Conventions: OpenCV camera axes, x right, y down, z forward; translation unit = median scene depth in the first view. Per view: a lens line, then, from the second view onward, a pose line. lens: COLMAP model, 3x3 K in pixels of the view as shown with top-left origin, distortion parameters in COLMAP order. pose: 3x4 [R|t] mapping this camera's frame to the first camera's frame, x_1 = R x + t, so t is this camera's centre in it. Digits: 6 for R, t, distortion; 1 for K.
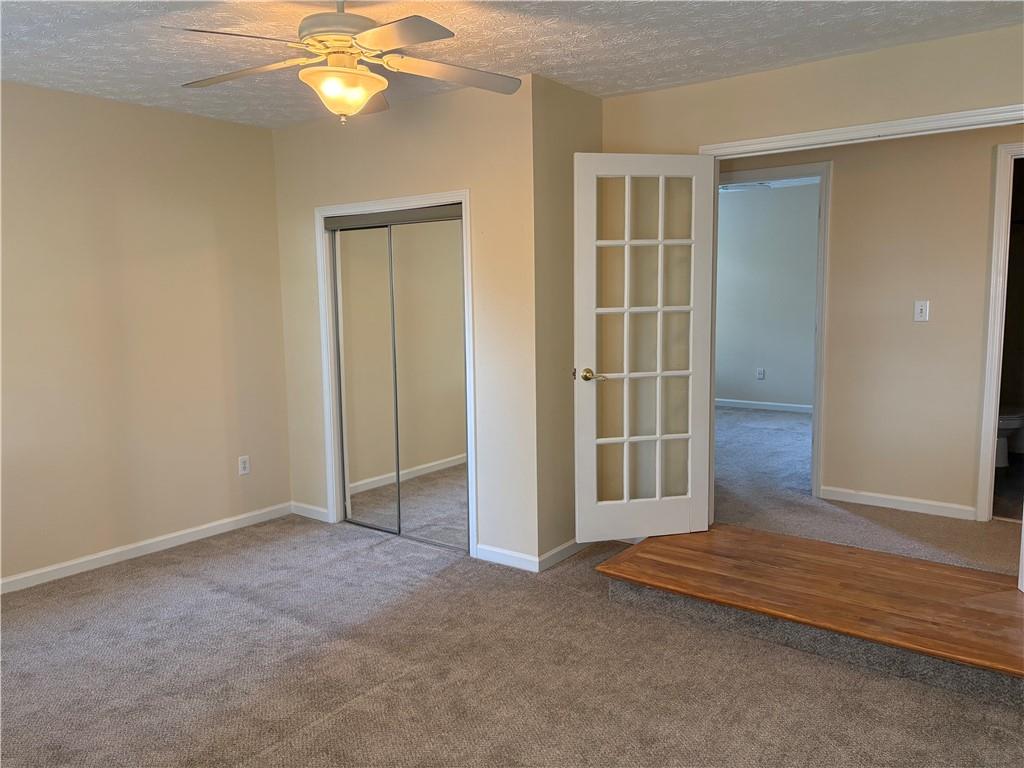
lens RADIAL K [[770.3, 0, 513.7], [0, 770.3, 383.3], [0, 0, 1]] dist [0.022073, -0.018996]
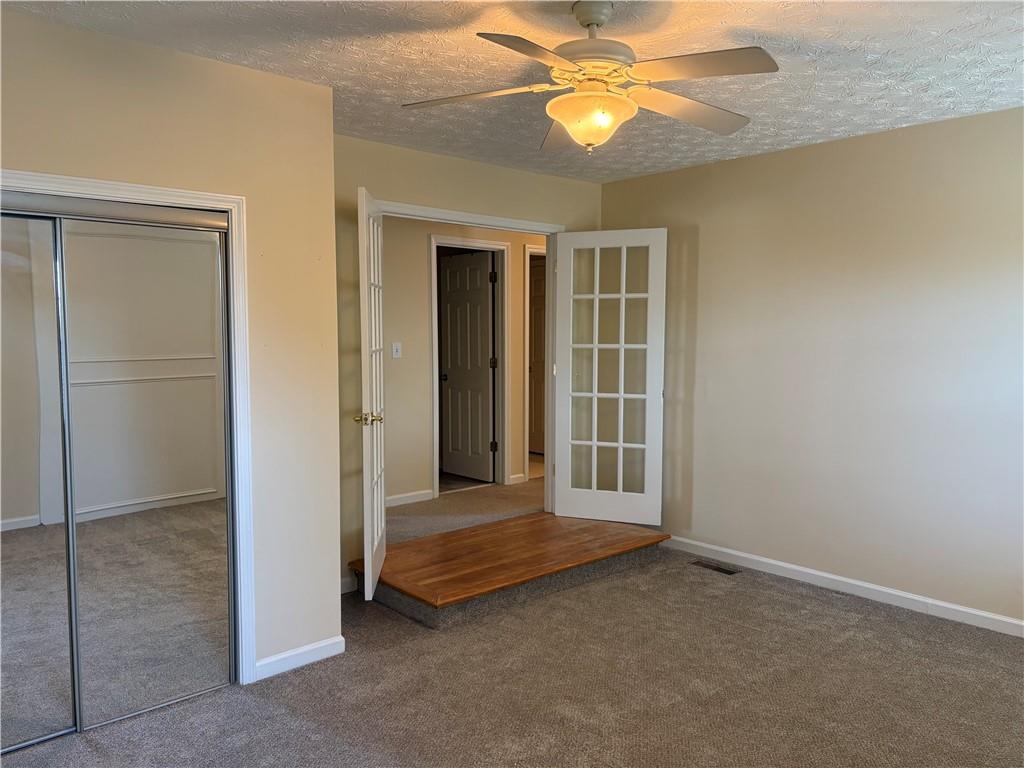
lens RADIAL K [[770.3, 0, 513.7], [0, 770.3, 385.3], [0, 0, 1]] dist [0.022073, -0.018996]
pose [[0.177806, -0.057718, 0.982371, -0.882302], [0.108623, 0.993329, 0.038701, -0.076478], [-0.978052, 0.099827, 0.182889, 0.706025]]
